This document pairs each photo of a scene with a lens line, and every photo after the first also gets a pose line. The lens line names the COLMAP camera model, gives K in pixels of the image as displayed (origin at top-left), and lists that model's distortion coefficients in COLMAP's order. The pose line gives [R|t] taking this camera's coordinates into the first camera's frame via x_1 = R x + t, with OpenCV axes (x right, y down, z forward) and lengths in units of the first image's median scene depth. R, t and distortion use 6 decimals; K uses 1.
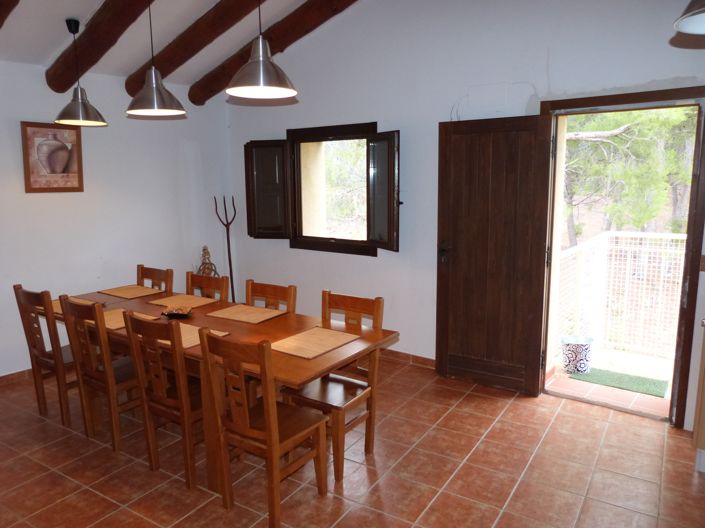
lens RADIAL K [[529.2, 0, 352.5], [0, 529.2, 264.0], [0, 0, 1]] dist [0.001159, -0.000529]
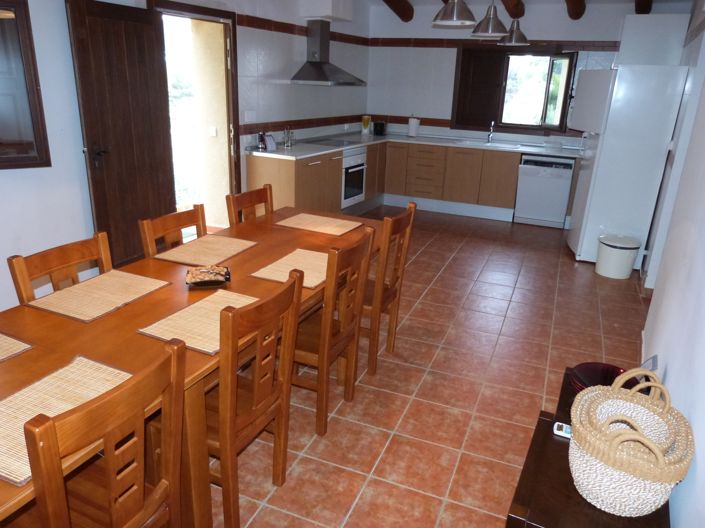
lens RADIAL K [[529.2, 0, 352.5], [0, 529.2, 264.0], [0, 0, 1]] dist [0.001159, -0.000529]
pose [[-0.174270, -0.316623, 0.932405, -1.111651], [0.133706, 0.930517, 0.340972, -0.137464], [-0.975578, 0.184089, -0.119827, 1.046435]]
